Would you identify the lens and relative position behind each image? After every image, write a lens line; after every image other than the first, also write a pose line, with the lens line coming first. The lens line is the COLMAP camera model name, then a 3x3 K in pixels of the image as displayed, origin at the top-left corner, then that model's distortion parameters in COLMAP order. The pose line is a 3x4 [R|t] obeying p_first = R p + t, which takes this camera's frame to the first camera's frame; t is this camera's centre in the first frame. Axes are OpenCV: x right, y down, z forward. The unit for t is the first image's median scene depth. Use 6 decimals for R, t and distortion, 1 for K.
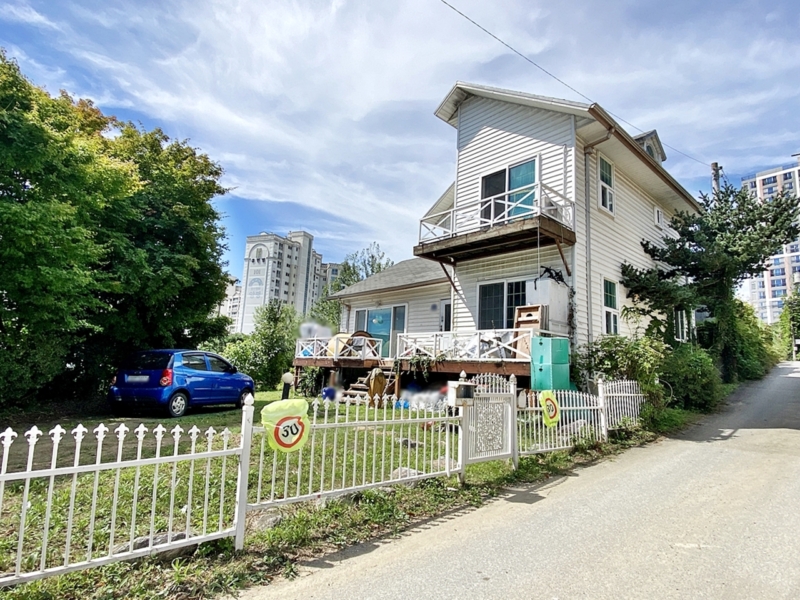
lens RADIAL K [[428.7, 0, 400.0], [0, 428.7, 300.0], [0, 0, 1]] dist [-0.000874, 0.000187]
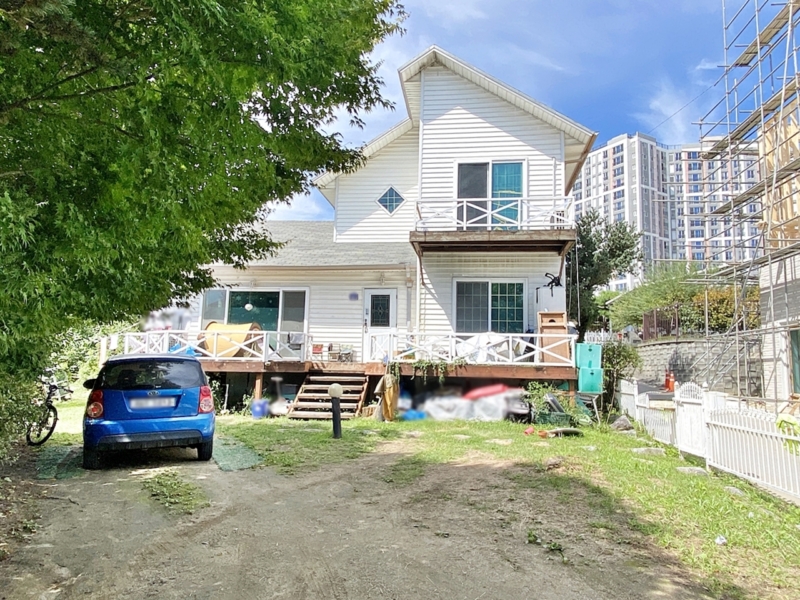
lens RADIAL K [[532.6, 0, 400.0], [0, 532.6, 300.0], [0, 0, 1]] dist [0.004609, 0.000975]
pose [[0.774983, 0.058111, 0.629305, -0.645992], [-0.090180, 0.995742, 0.019108, -0.005445], [-0.625515, -0.071559, 0.776924, 0.179451]]
